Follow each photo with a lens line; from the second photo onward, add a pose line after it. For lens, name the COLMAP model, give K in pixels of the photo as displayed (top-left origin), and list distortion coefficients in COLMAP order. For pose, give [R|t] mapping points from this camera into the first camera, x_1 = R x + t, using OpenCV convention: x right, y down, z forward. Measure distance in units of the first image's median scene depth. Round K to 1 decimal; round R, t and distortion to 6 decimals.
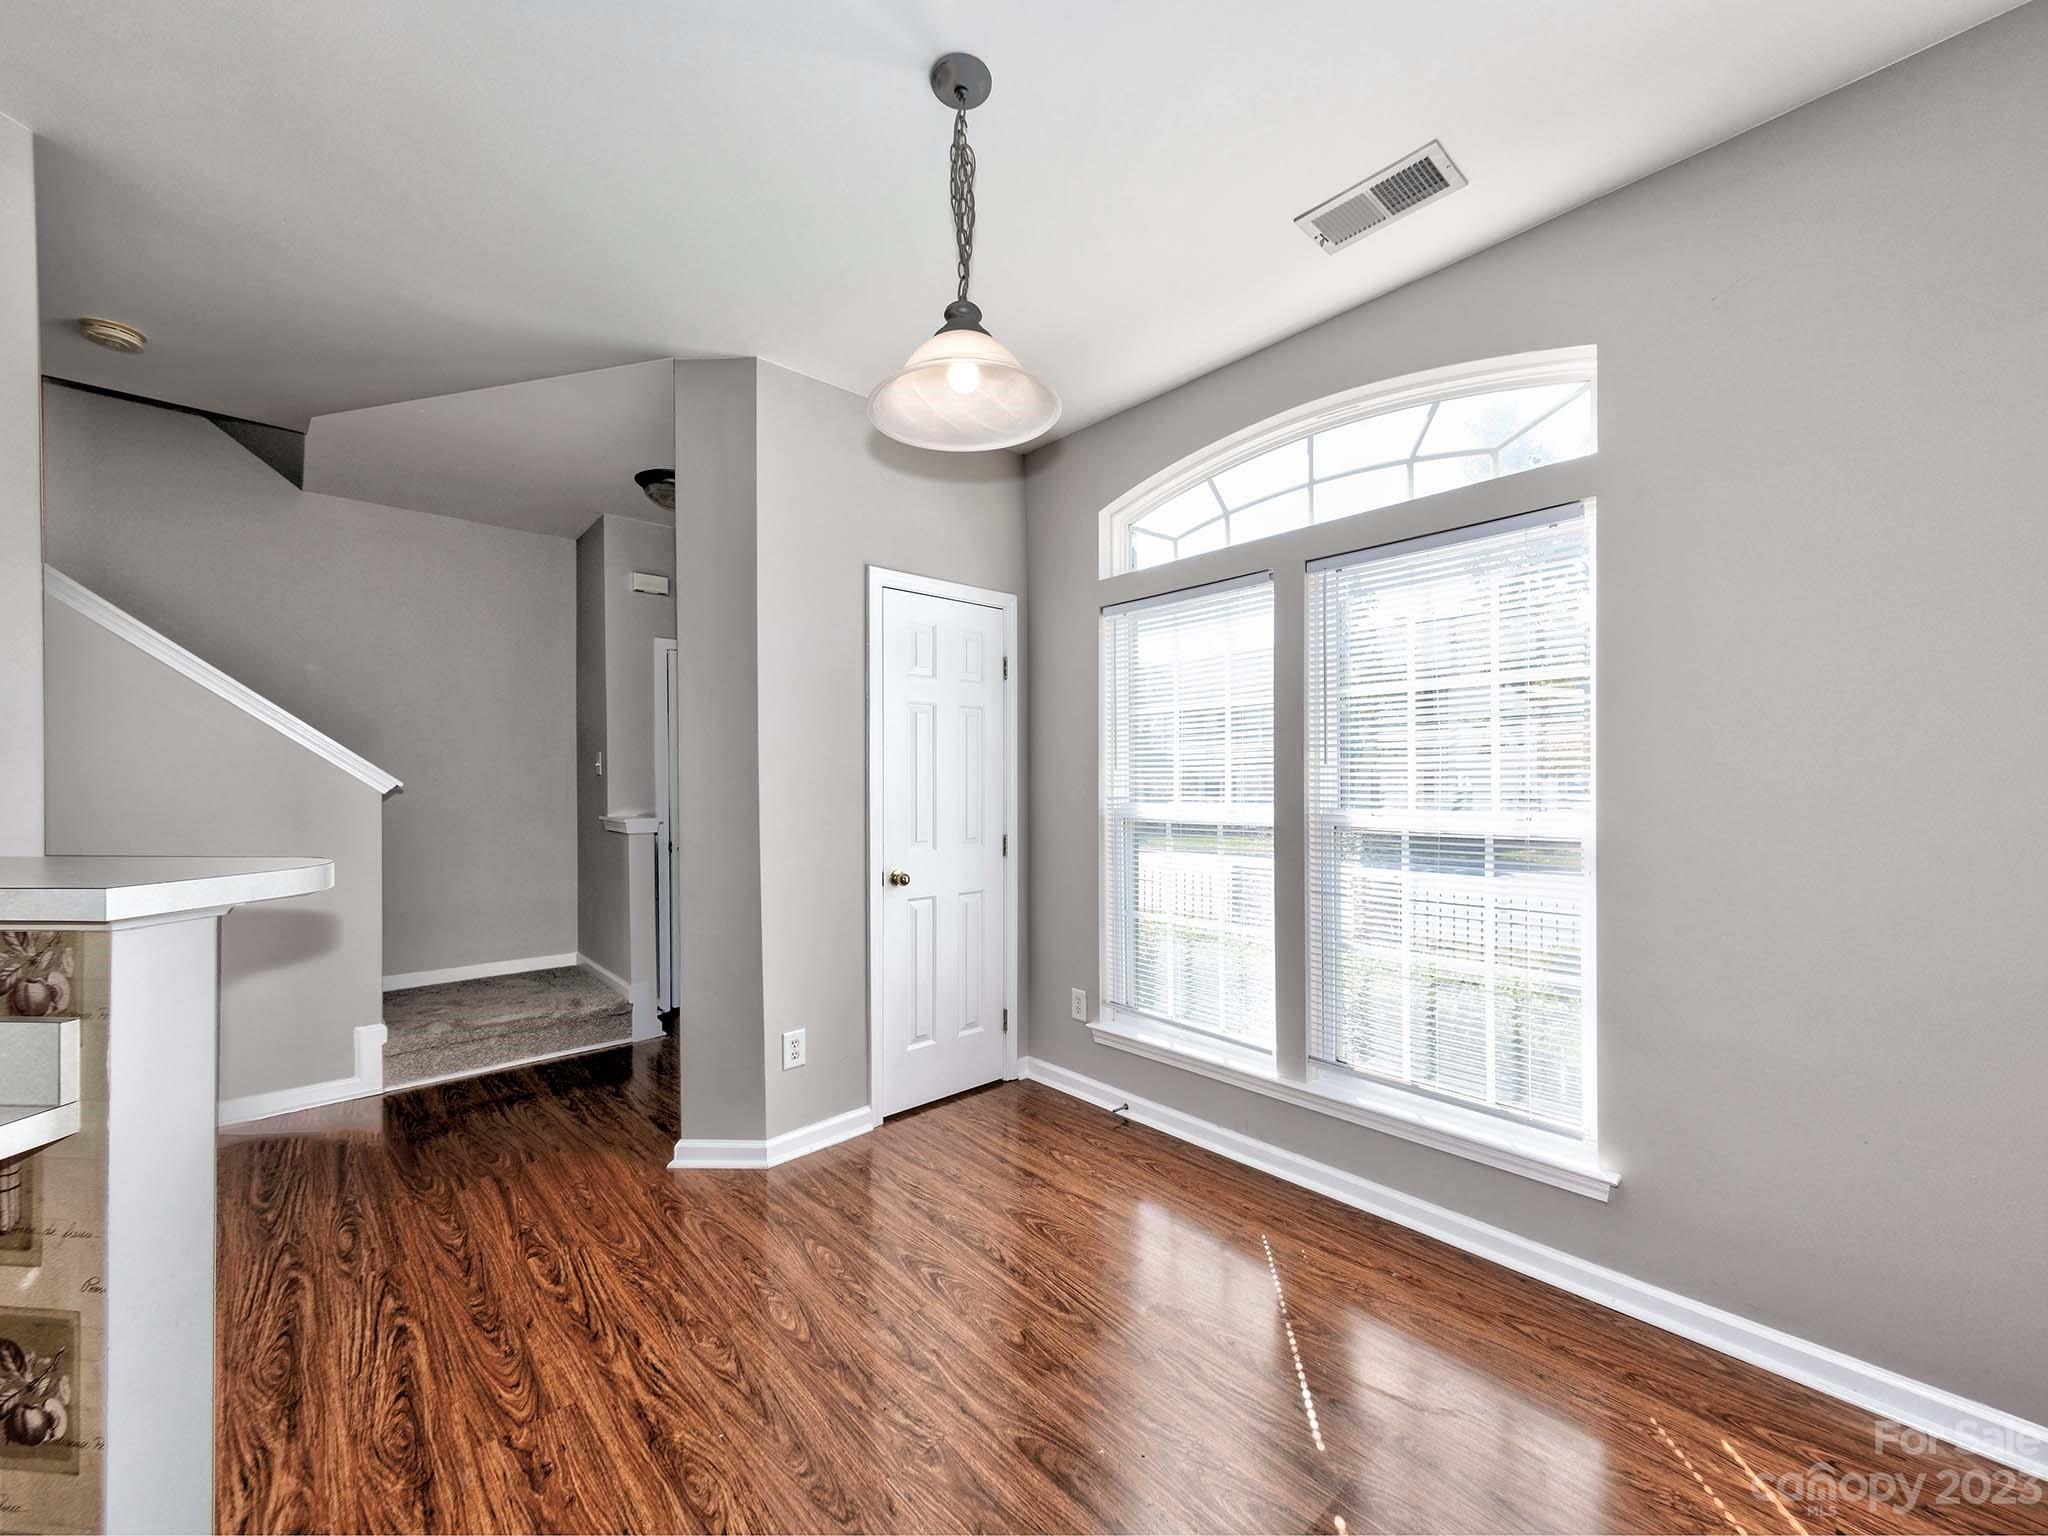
lens RADIAL K [[800.6, 0, 1025.1], [0, 800.6, 783.8], [0, 0, 1]] dist [0.000010, -0.000265]
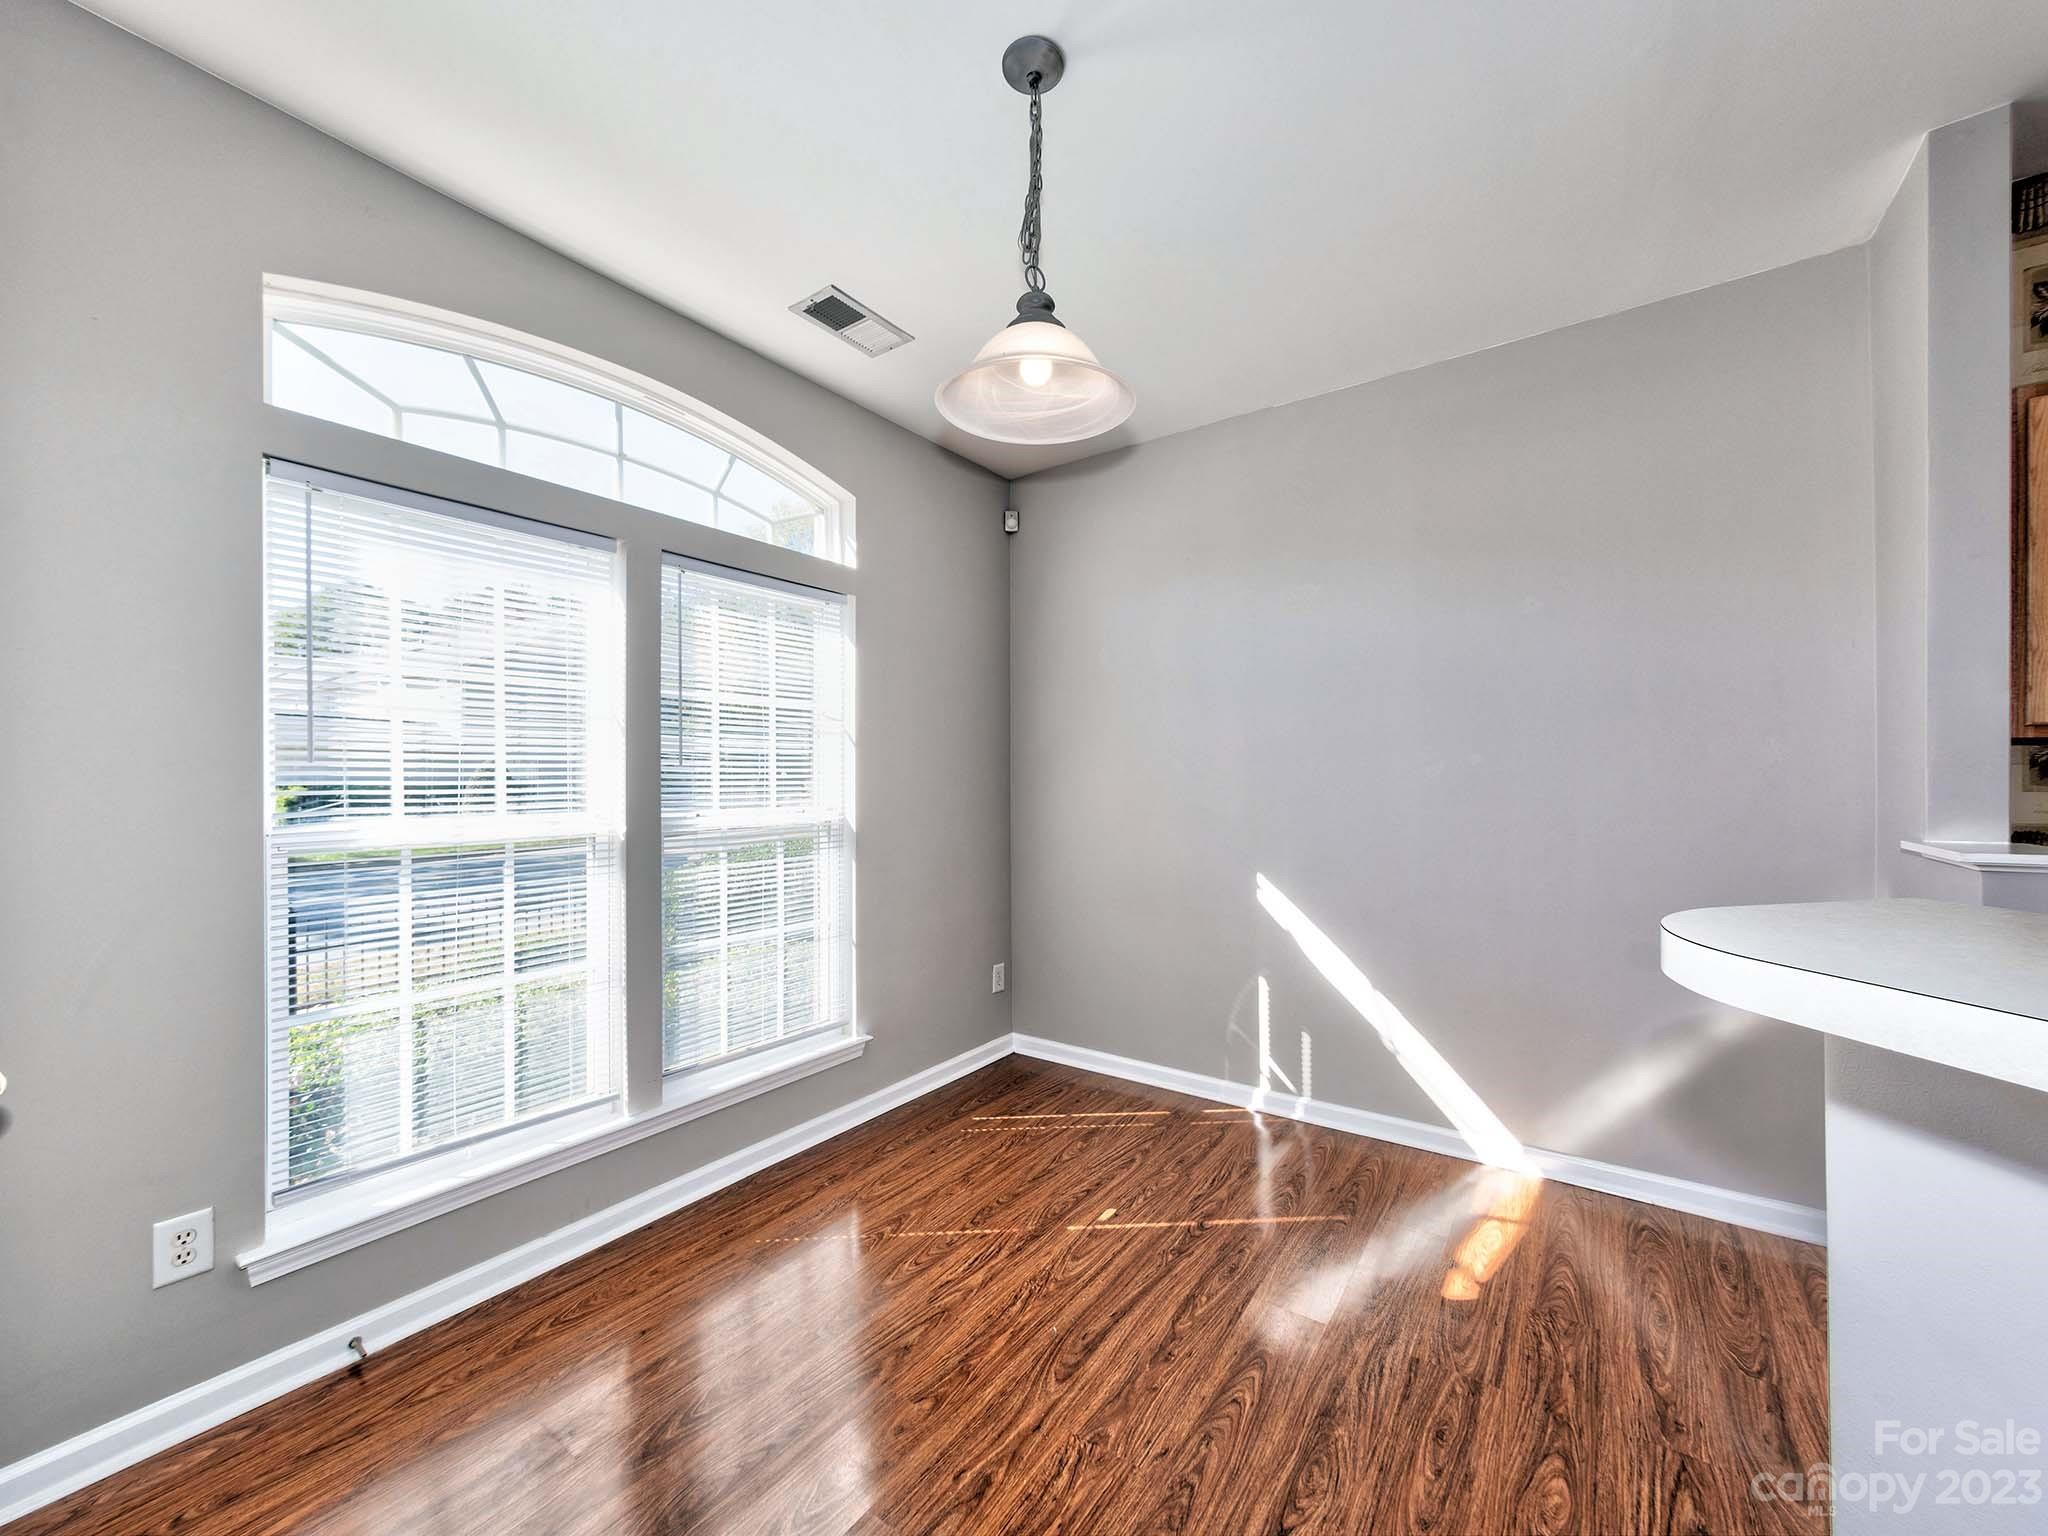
lens RADIAL K [[803.2, 0, 1025.9], [0, 803.2, 781.3], [0, 0, 1]] dist [0.001475, -0.000039]
pose [[-0.205009, 0.004606, 0.978749, -0.693534], [0.006875, 0.999971, -0.003266, 0.001003], [-0.978736, 0.006059, -0.205035, 0.812160]]
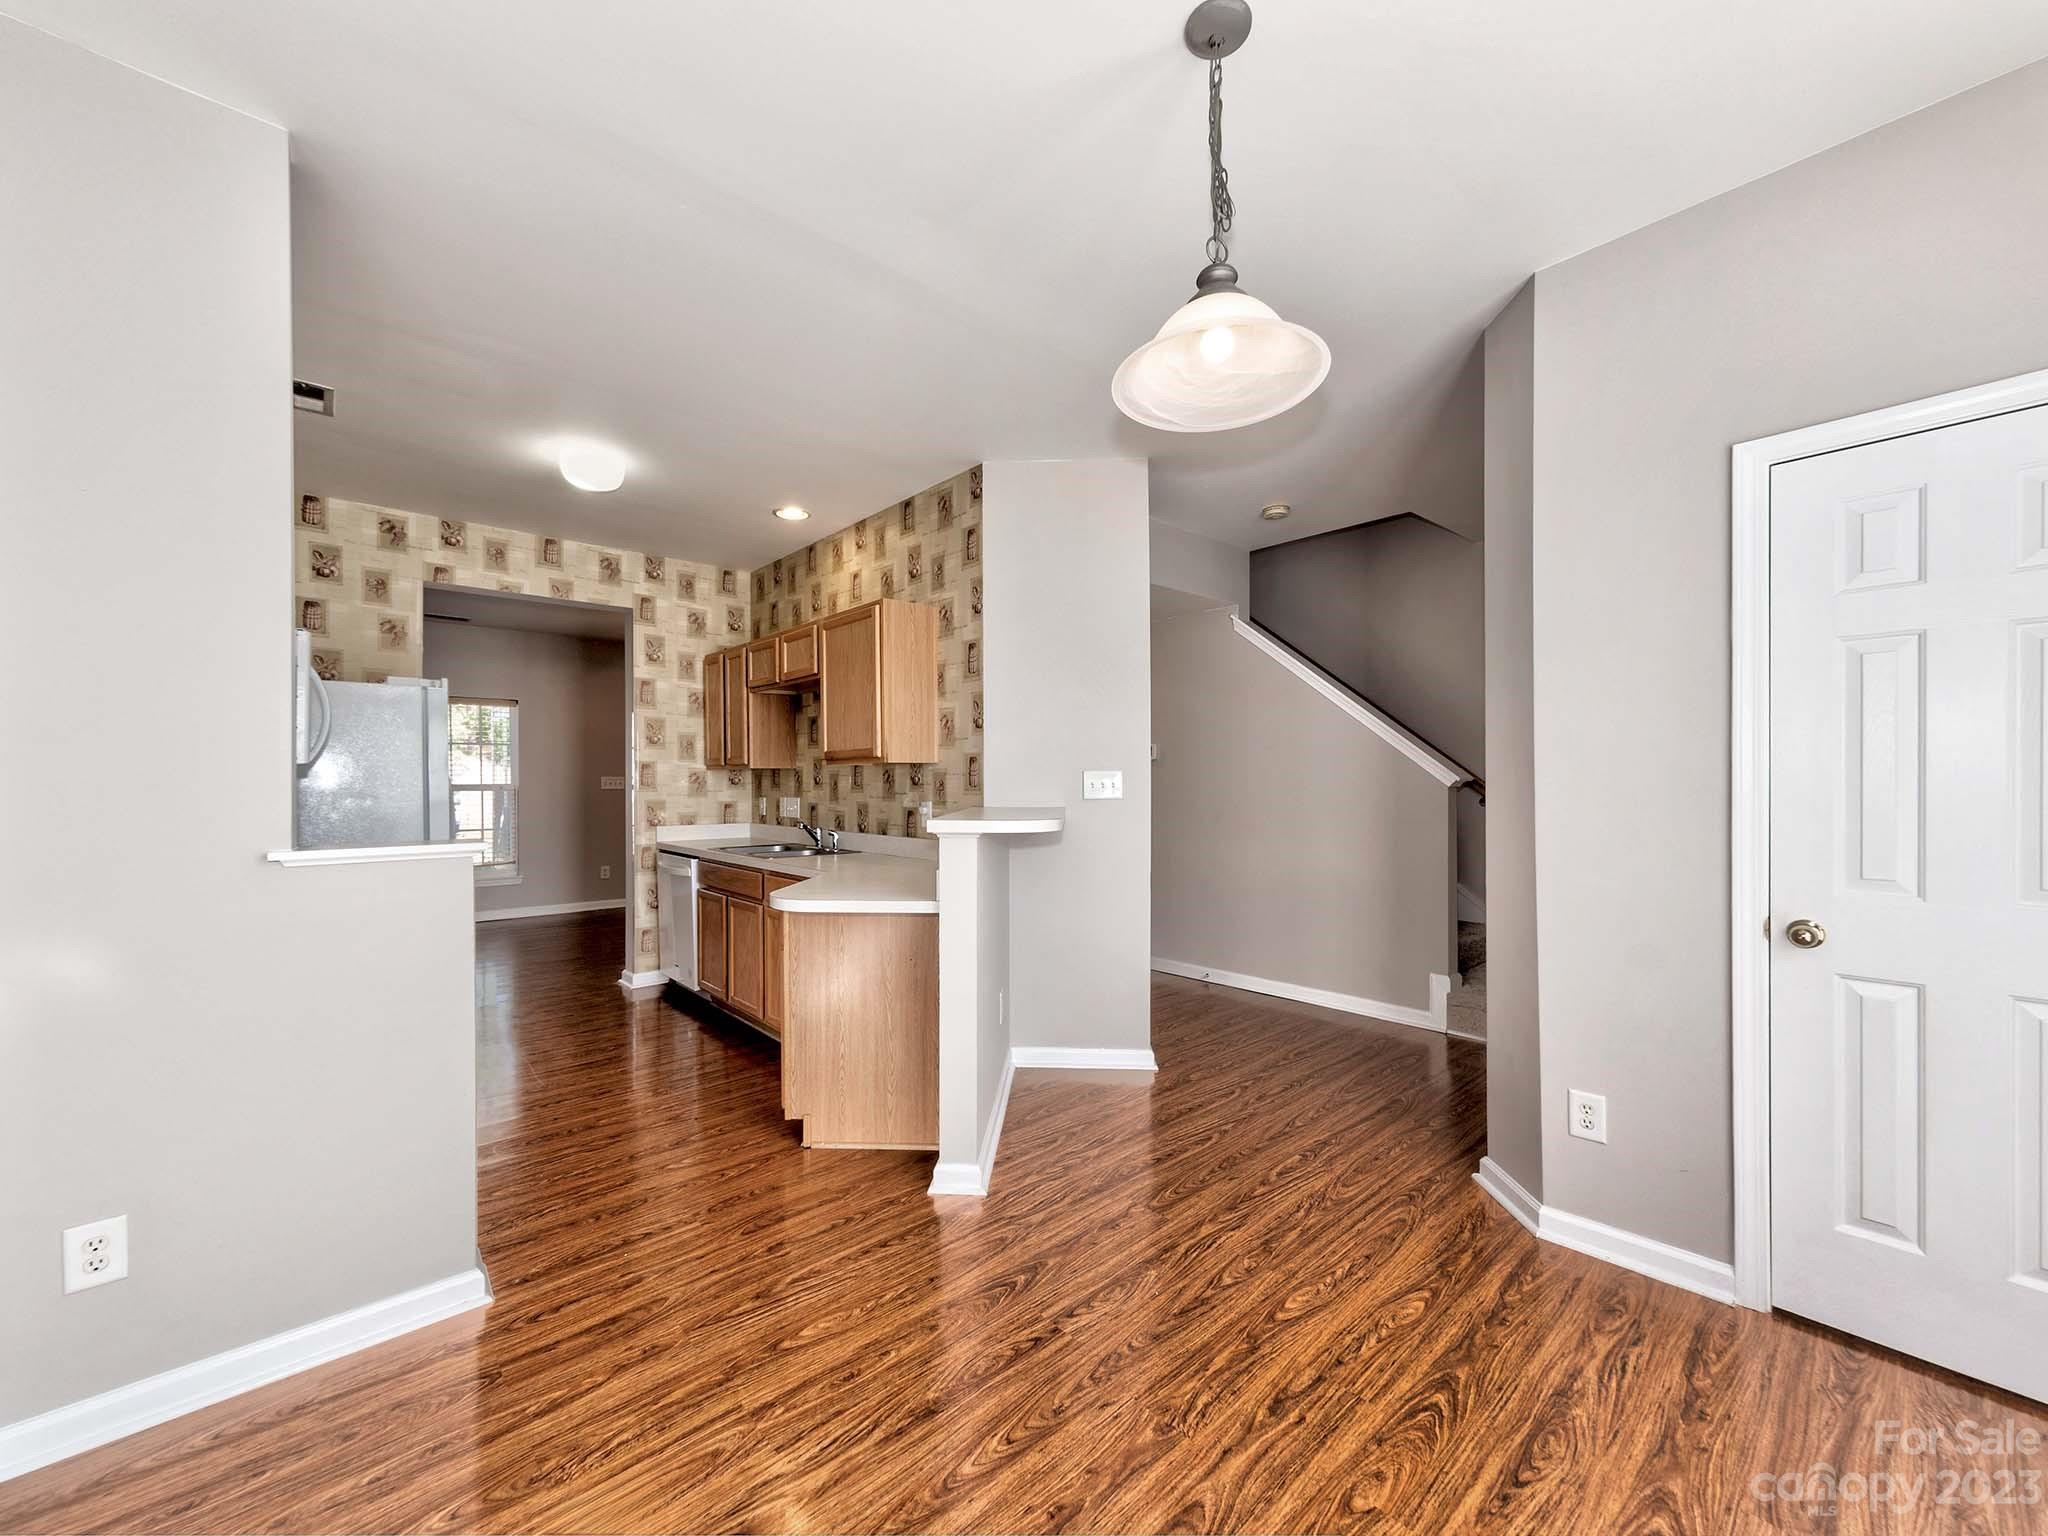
lens RADIAL K [[800.6, 0, 1025.1], [0, 800.6, 783.8], [0, 0, 1]] dist [0.000010, -0.000265]
pose [[-0.013899, 0.006804, -0.999880, 0.573989], [0.003110, 0.999972, 0.006761, -0.002014], [0.999899, -0.003016, -0.013920, 0.524301]]
